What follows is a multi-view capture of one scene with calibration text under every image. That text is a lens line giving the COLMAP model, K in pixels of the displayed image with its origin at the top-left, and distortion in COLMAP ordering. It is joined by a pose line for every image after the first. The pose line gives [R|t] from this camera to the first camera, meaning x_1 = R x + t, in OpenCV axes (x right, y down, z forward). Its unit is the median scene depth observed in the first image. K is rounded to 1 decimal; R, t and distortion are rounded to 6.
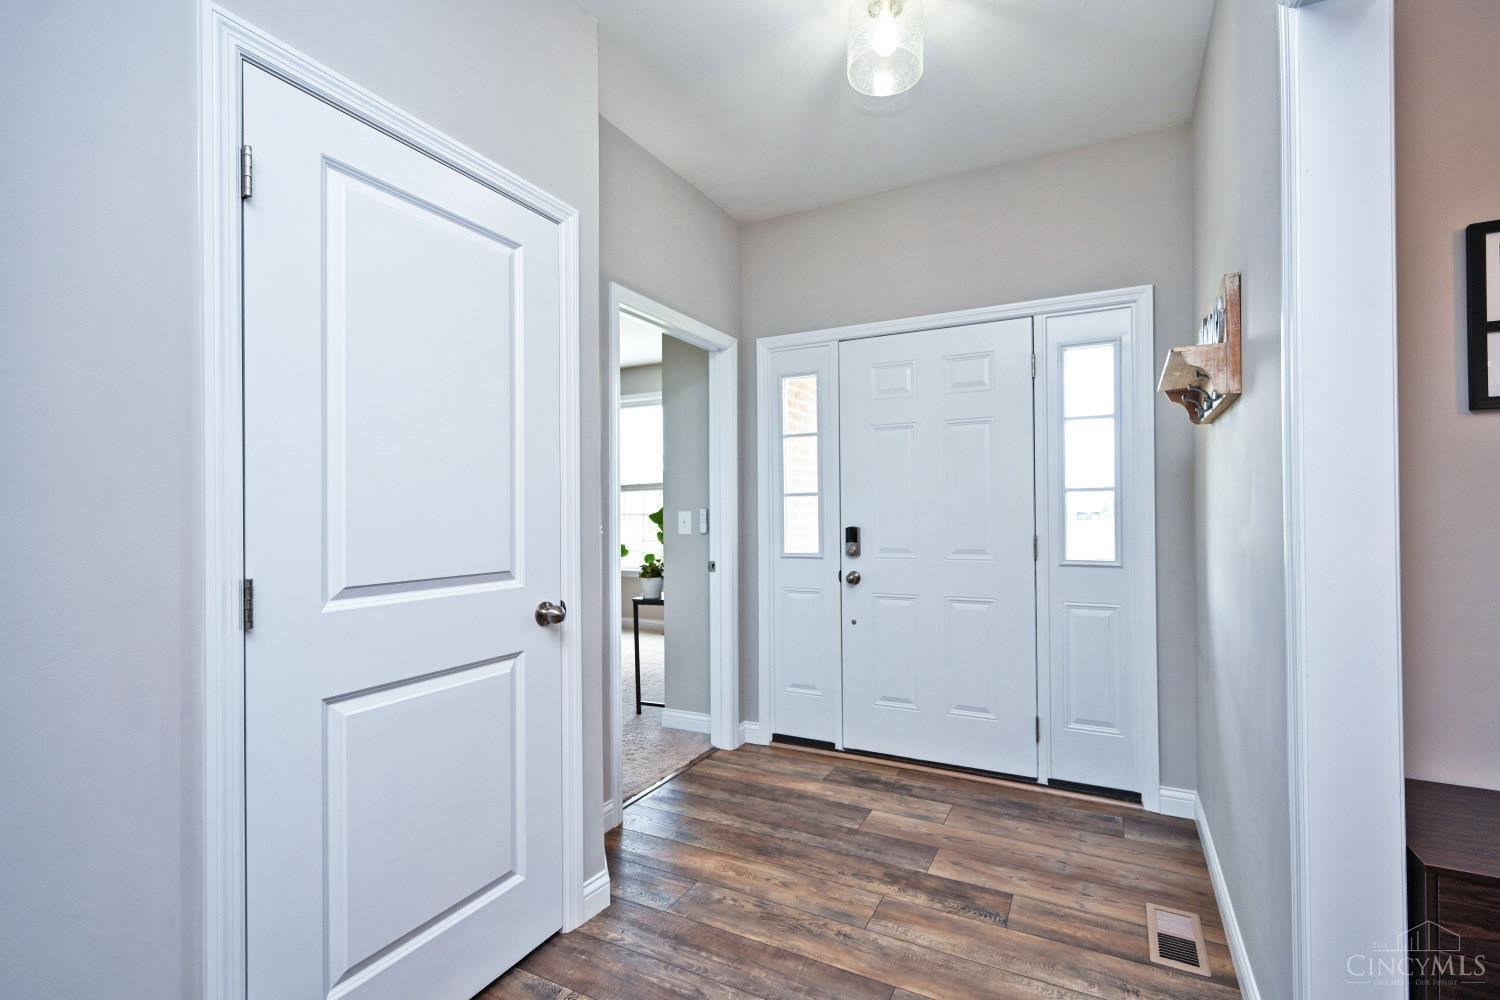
lens RADIAL K [[672.8, 0, 753.7], [0, 672.8, 505.7], [0, 0, 1]] dist [0.001899, 0.000074]
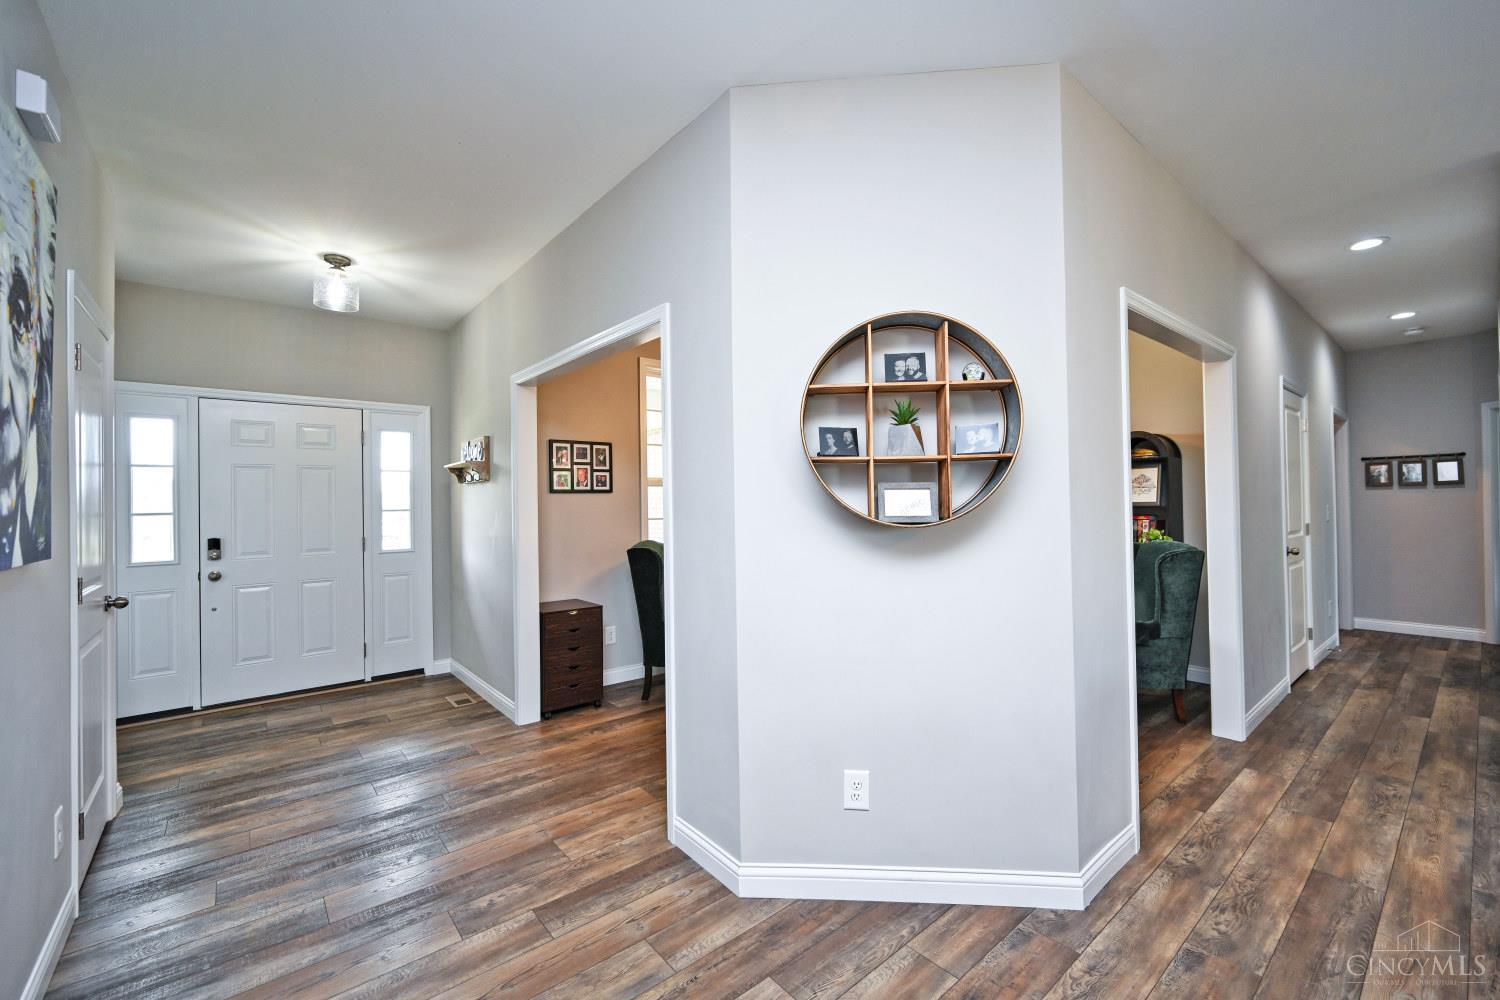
lens RADIAL K [[596.6, 0, 756.4], [0, 596.6, 500.5], [0, 0, 1]] dist [0.003883, 0.000160]
pose [[0.399665, 0.003576, 0.916654, -0.628641], [0.004764, 0.999971, -0.005979, -0.038091], [-0.916649, 0.006756, 0.399637, -0.570370]]
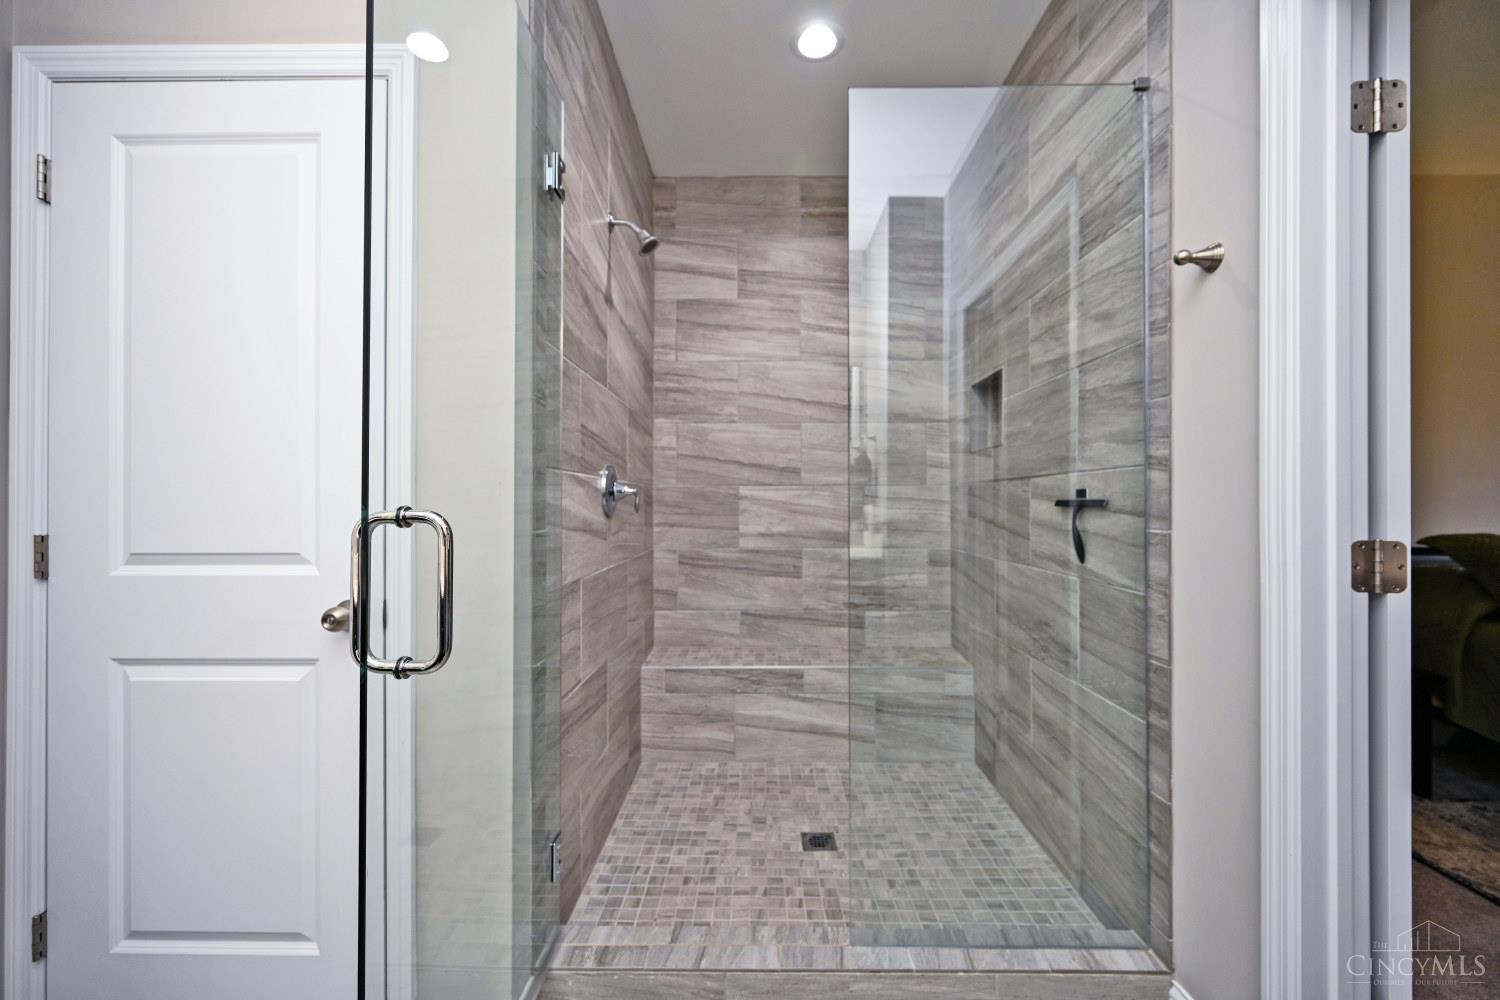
lens RADIAL K [[596.6, 0, 753.3], [0, 596.6, 500.7], [0, 0, 1]] dist [0.003883, 0.000160]
pose [[0.457629, -0.002978, -0.889138, 0.281450], [0.009342, 0.999955, 0.001459, 0.022121], [0.889094, -0.008974, 0.457636, 0.641677]]
